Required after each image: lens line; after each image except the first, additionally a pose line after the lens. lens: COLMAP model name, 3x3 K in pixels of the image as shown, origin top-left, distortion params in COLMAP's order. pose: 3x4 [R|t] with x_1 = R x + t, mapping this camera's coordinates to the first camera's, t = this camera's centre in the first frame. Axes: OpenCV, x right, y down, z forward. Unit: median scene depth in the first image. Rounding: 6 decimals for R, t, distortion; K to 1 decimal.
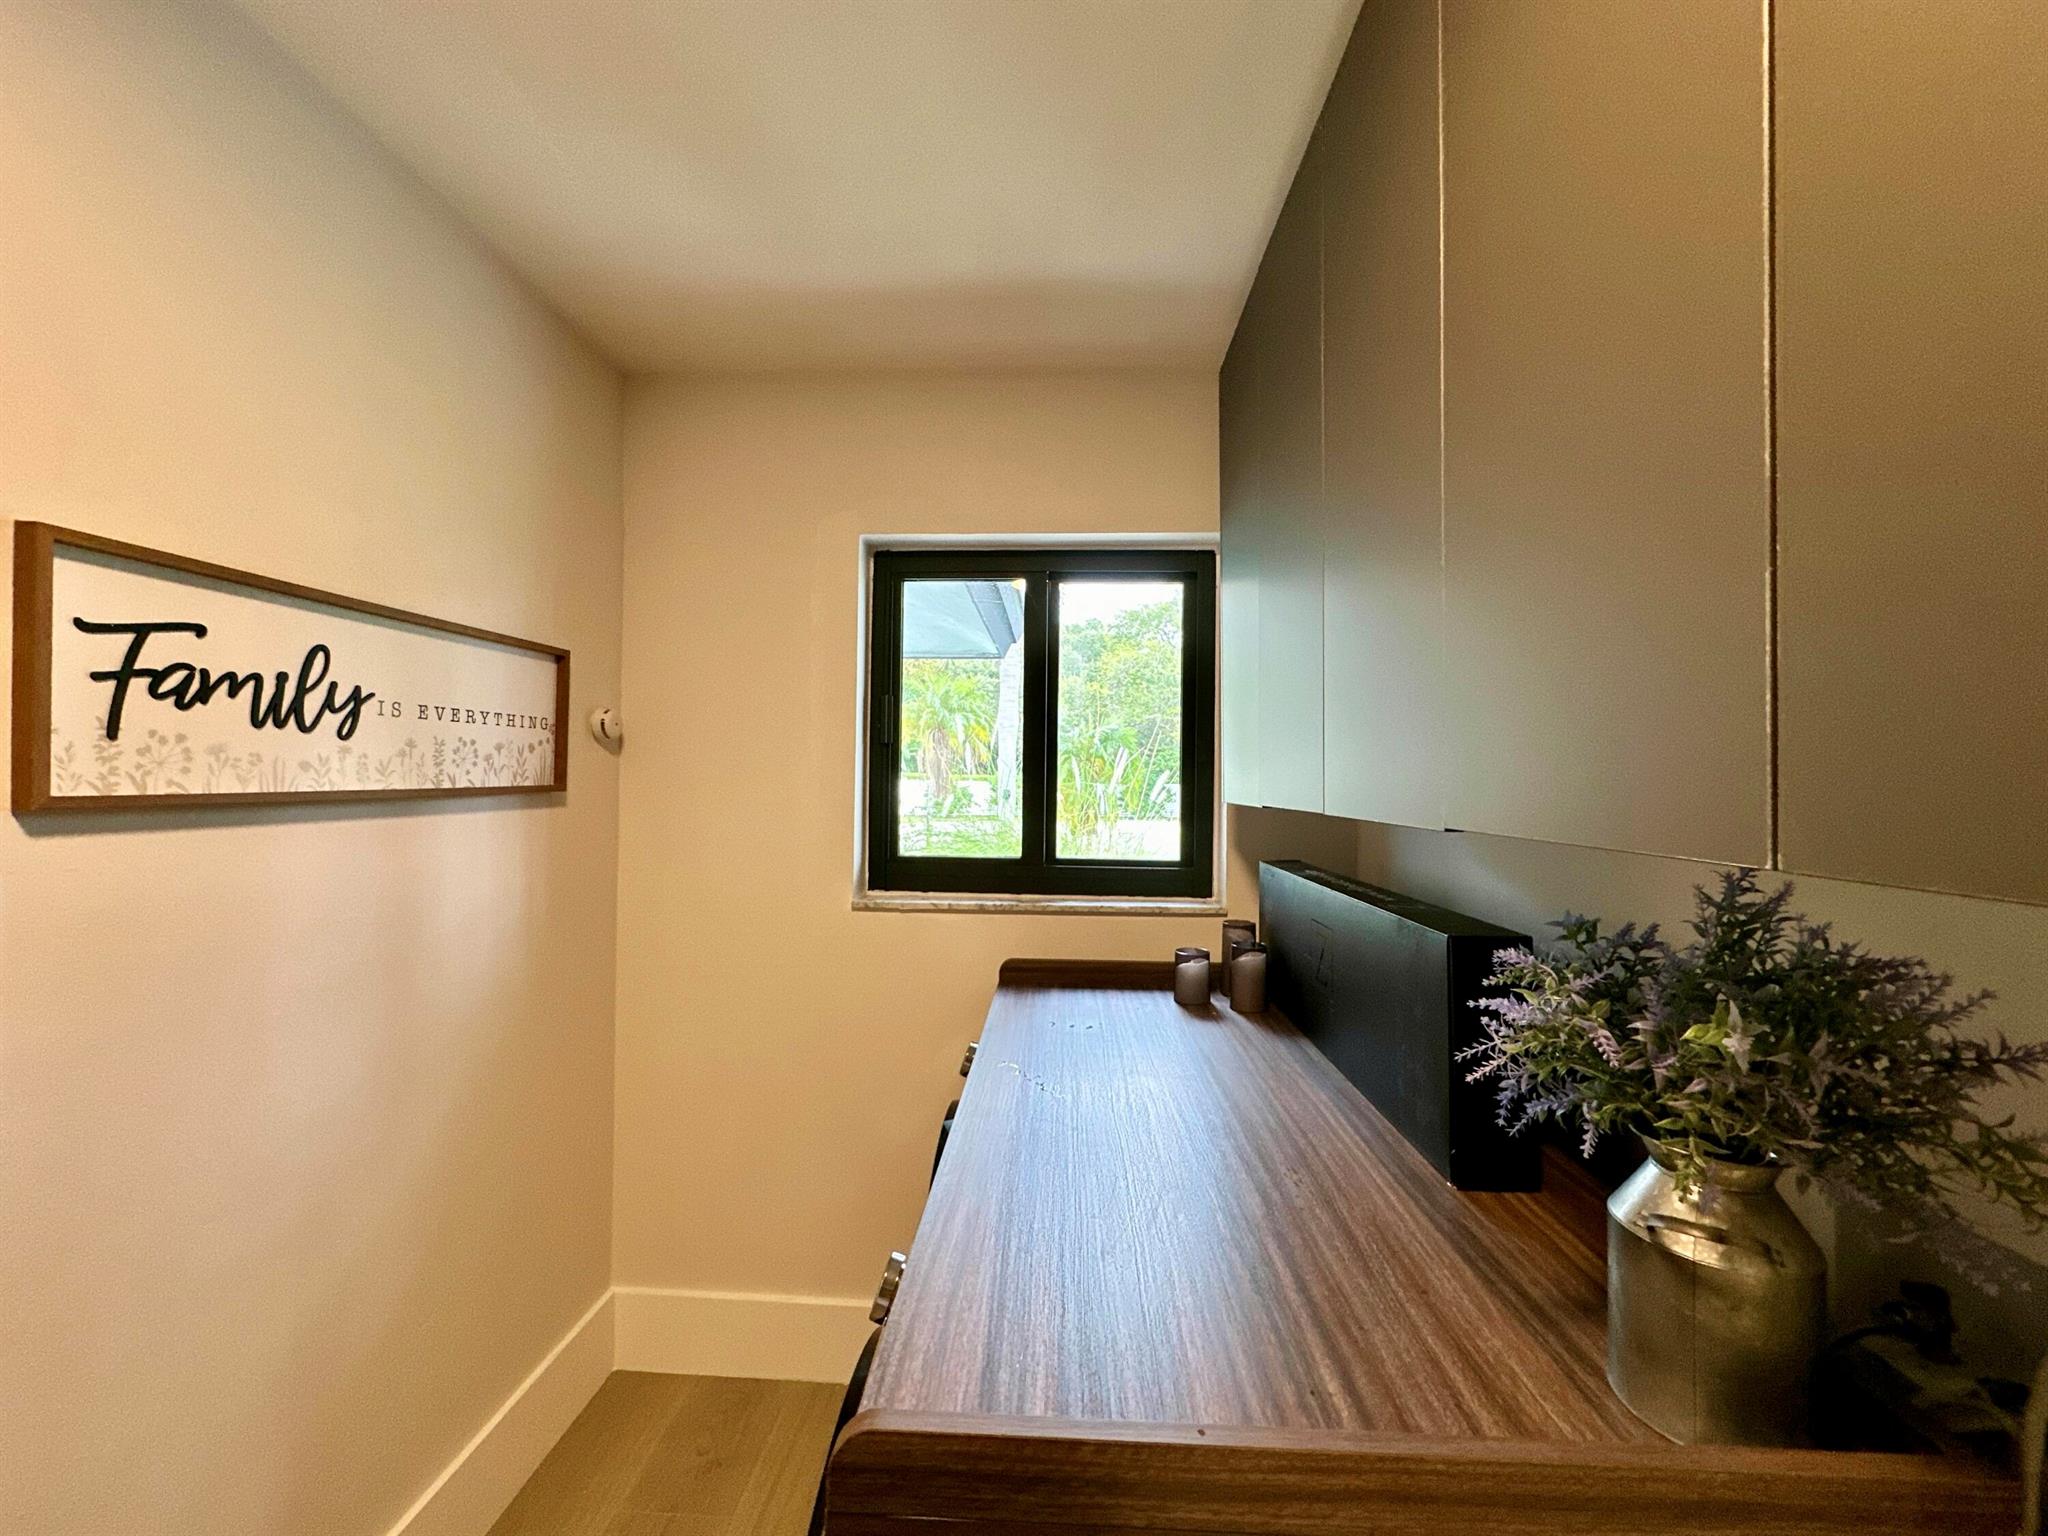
lens RADIAL K [[816.9, 0, 1030.3], [0, 816.9, 772.6], [0, 0, 1]] dist [-0.005982, 0.000852]
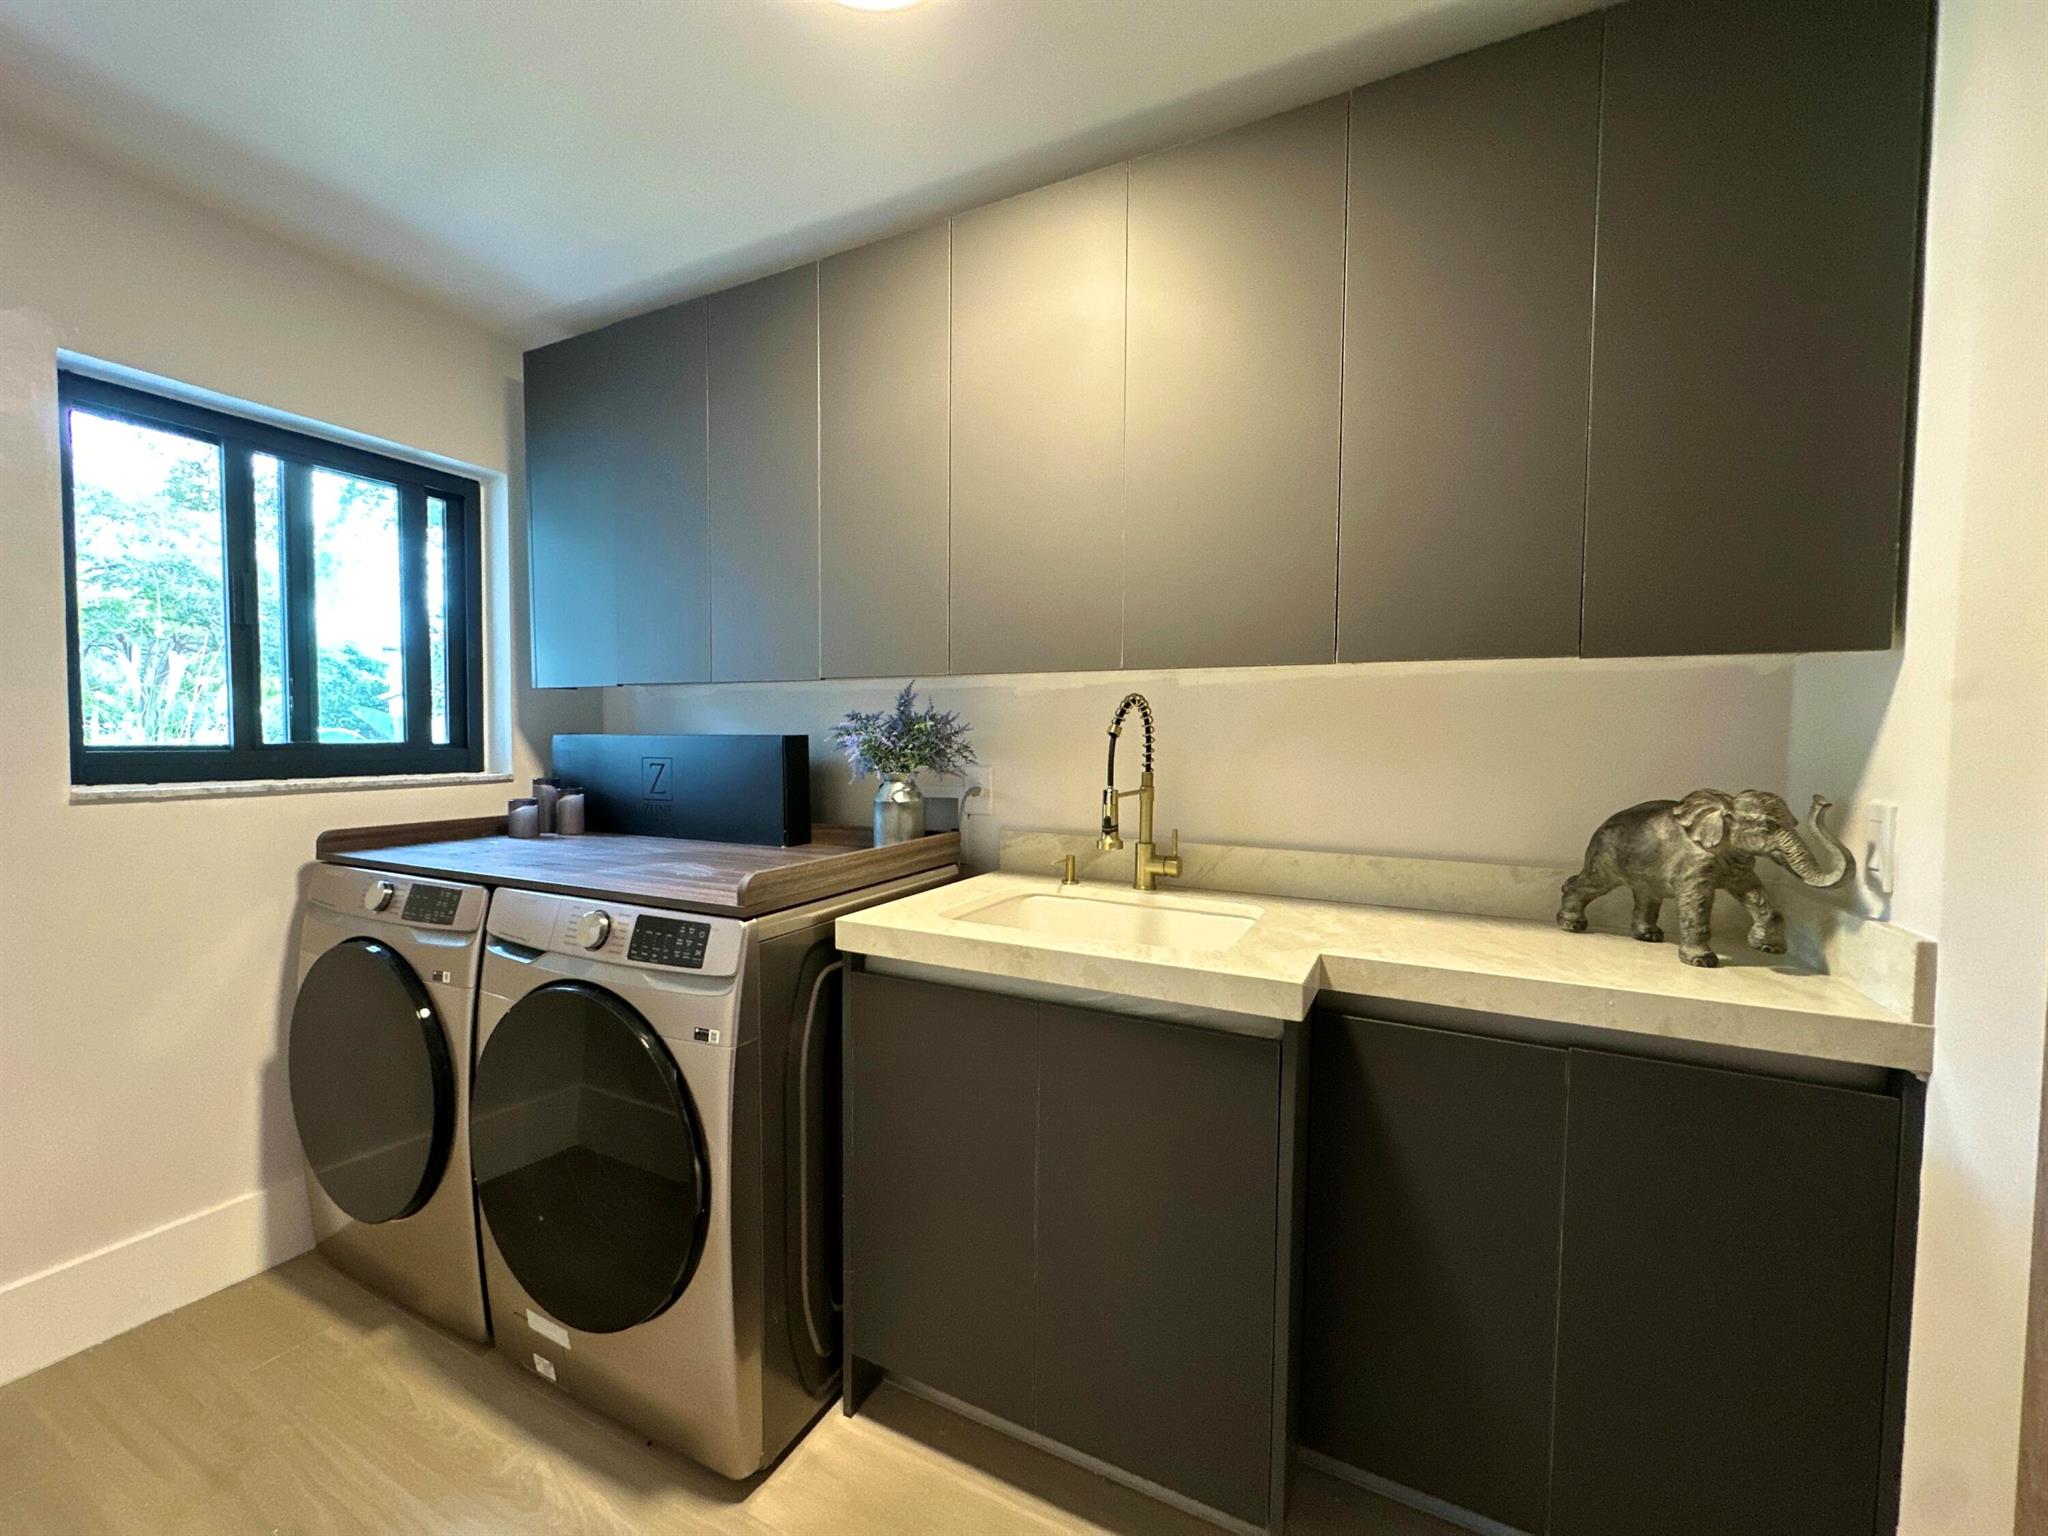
lens RADIAL K [[816.9, 0, 1019.4], [0, 816.9, 767.5], [0, 0, 1]] dist [-0.005982, 0.000852]
pose [[0.410199, -0.046988, 0.910785, -0.658109], [-0.011357, 0.998331, 0.056620, 0.082126], [-0.911925, -0.033569, 0.408981, -0.261613]]
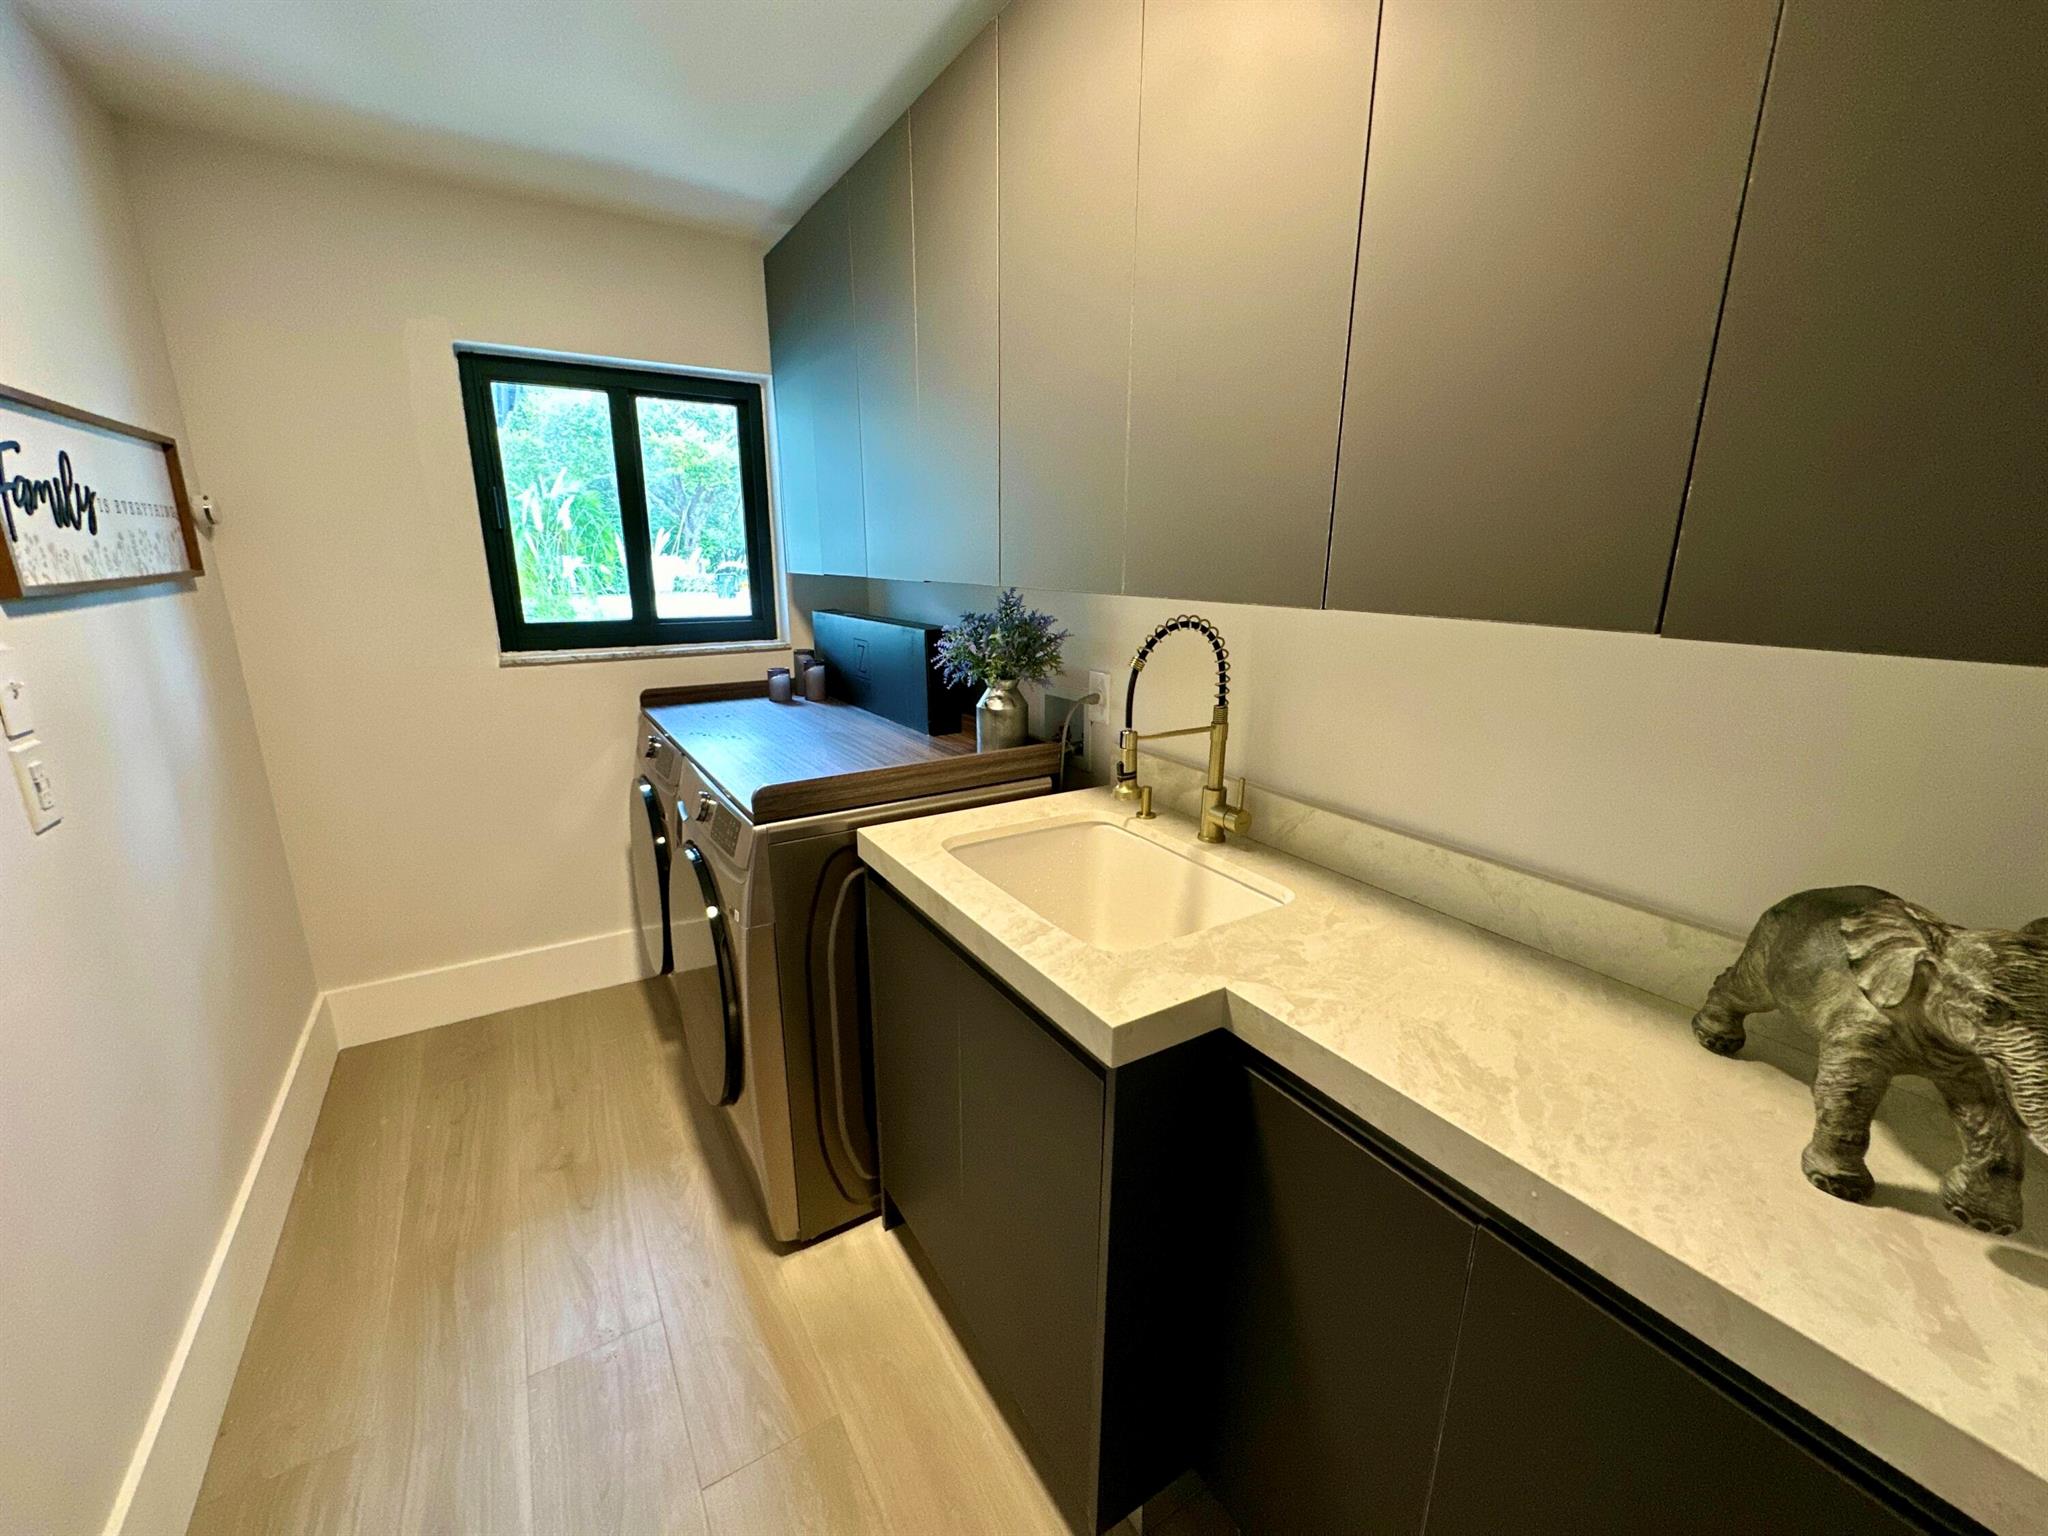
lens RADIAL K [[816.9, 0, 1019.7], [0, 816.9, 767.3], [0, 0, 1]] dist [-0.005982, 0.000852]
pose [[0.823431, -0.151631, 0.546780, -0.307245], [0.000278, 0.963741, 0.266841, -0.020854], [-0.567416, -0.219573, 0.793616, -0.558664]]
